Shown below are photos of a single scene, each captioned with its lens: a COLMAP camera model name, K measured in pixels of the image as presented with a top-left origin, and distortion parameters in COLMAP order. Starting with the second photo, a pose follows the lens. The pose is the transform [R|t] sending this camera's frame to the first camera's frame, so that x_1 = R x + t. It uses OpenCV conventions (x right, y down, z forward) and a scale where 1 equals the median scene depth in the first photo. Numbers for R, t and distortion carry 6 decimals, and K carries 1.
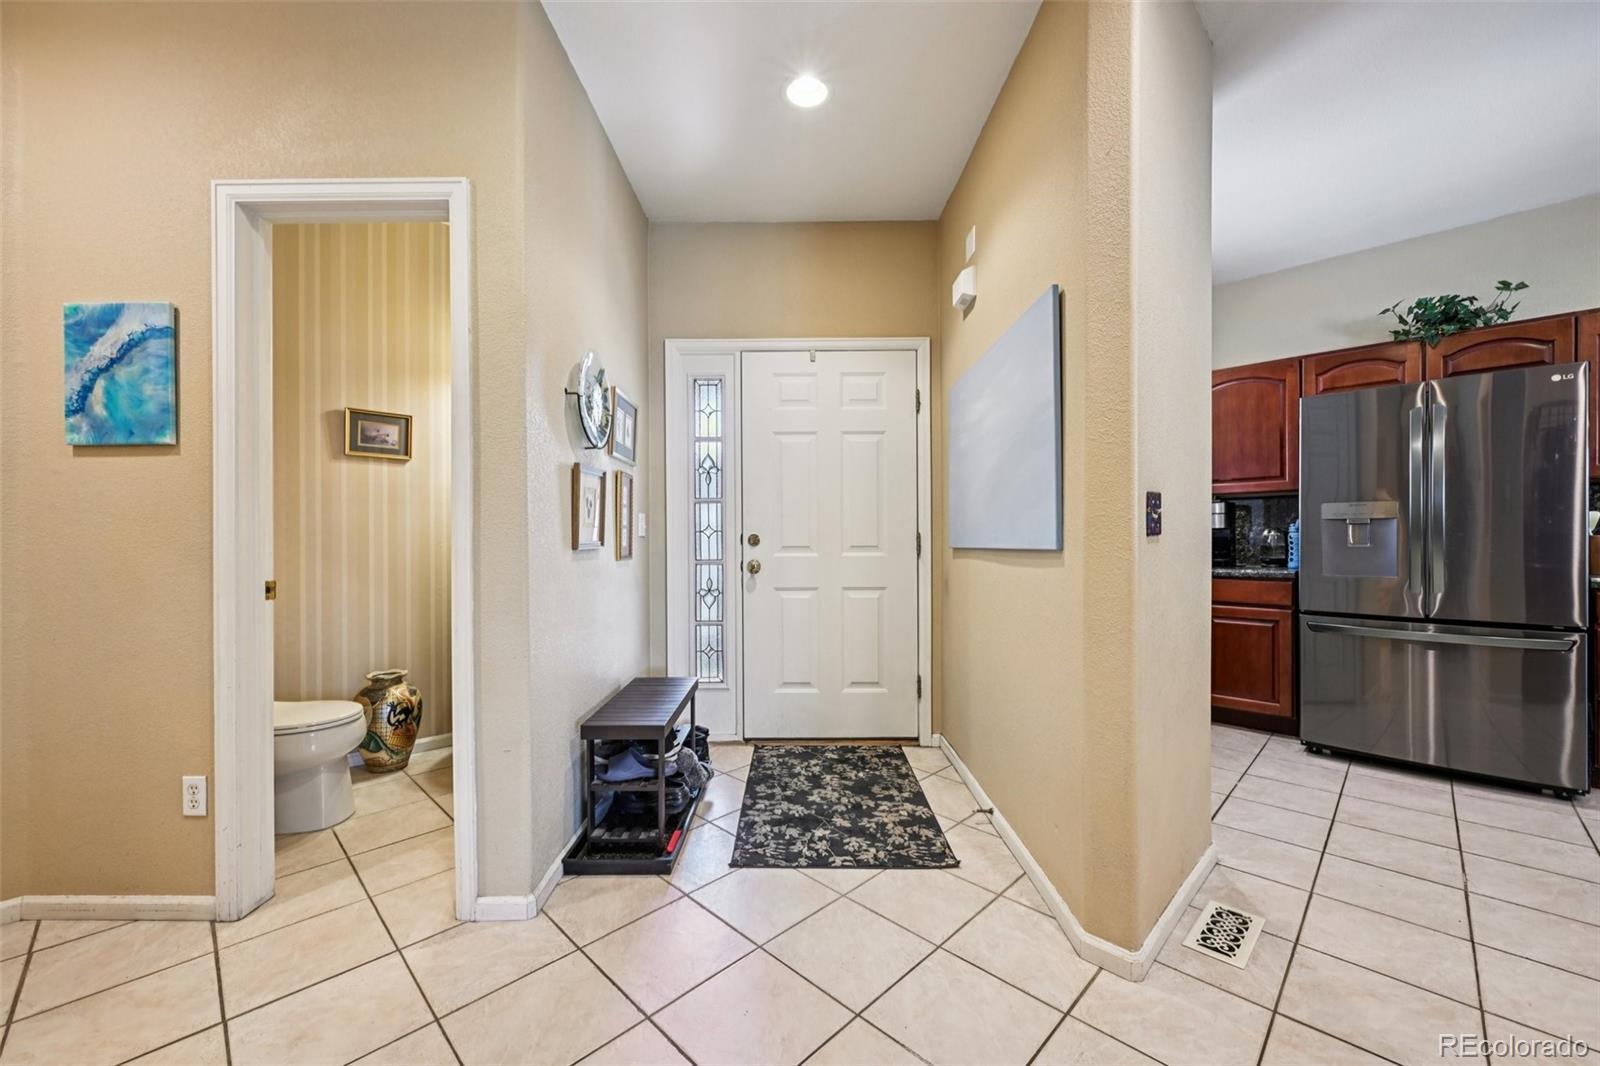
lens RADIAL K [[618.8, 0, 805.3], [0, 618.8, 541.7], [0, 0, 1]] dist [-0.000148, 0.000136]
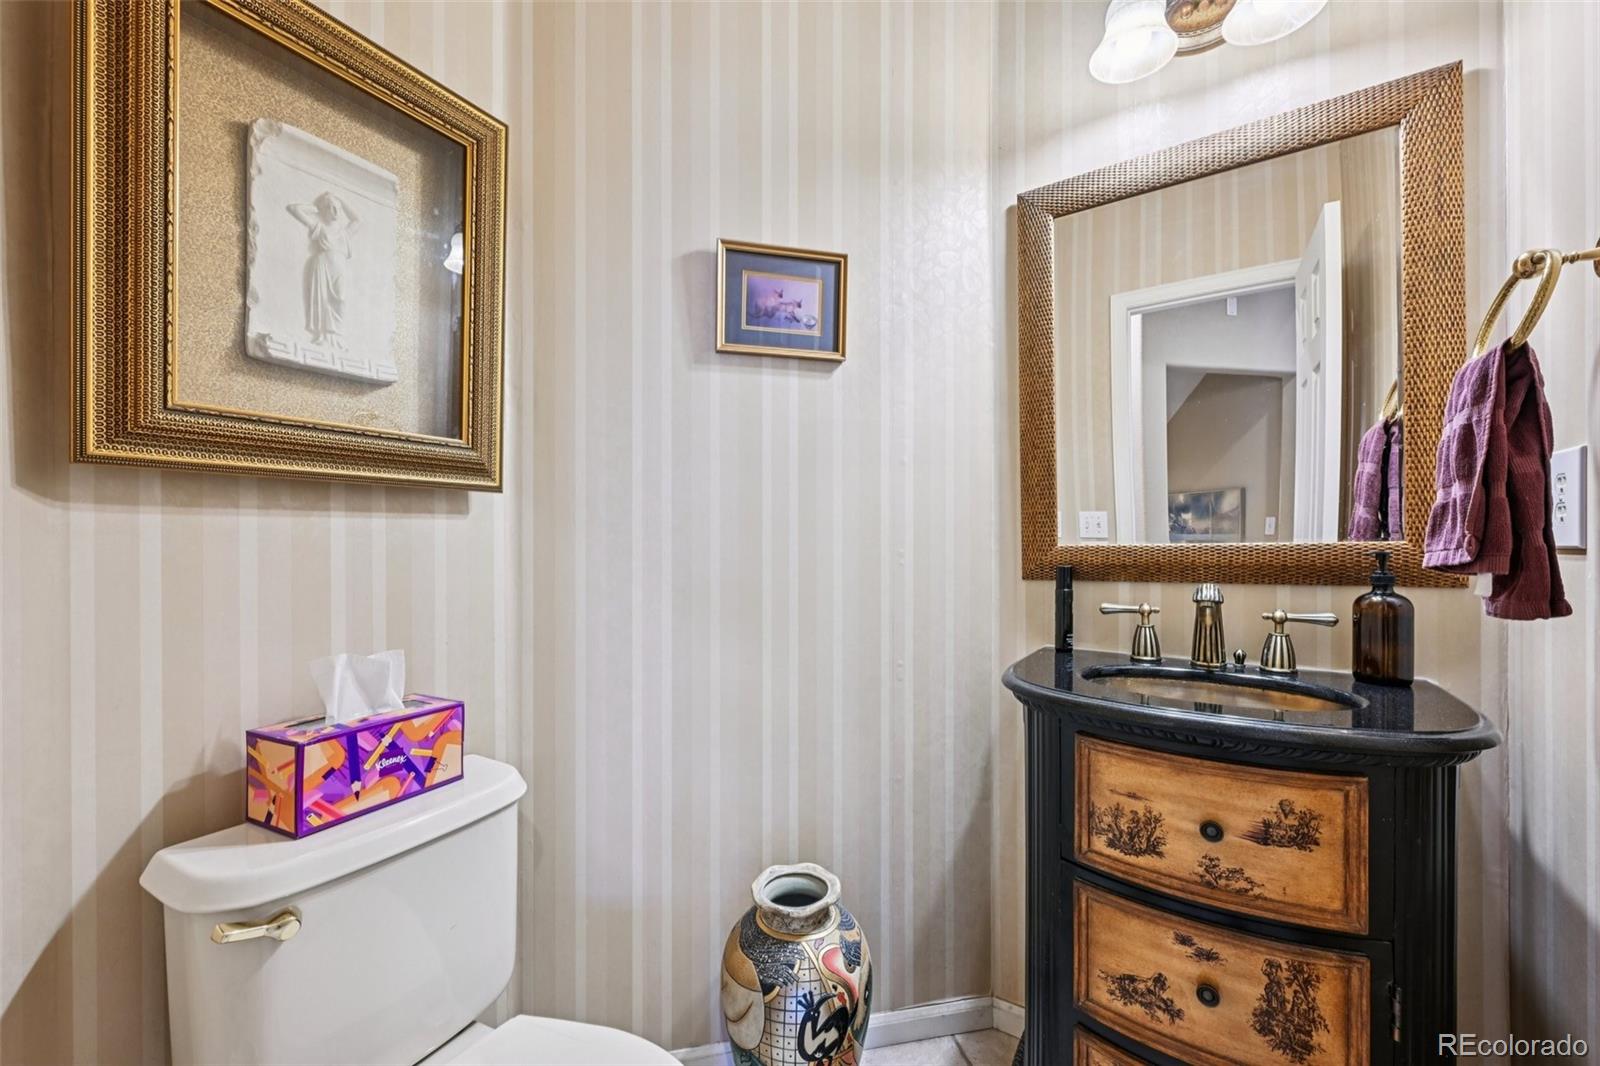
lens RADIAL K [[630.9, 0, 807.3], [0, 630.9, 542.0], [0, 0, 1]] dist [0.000952, 0.000035]
pose [[0.846912, 0.001371, -0.531731, -0.451592], [-0.004000, 0.999985, -0.003793, -0.007609], [0.531717, 0.005339, 0.846905, 0.654749]]
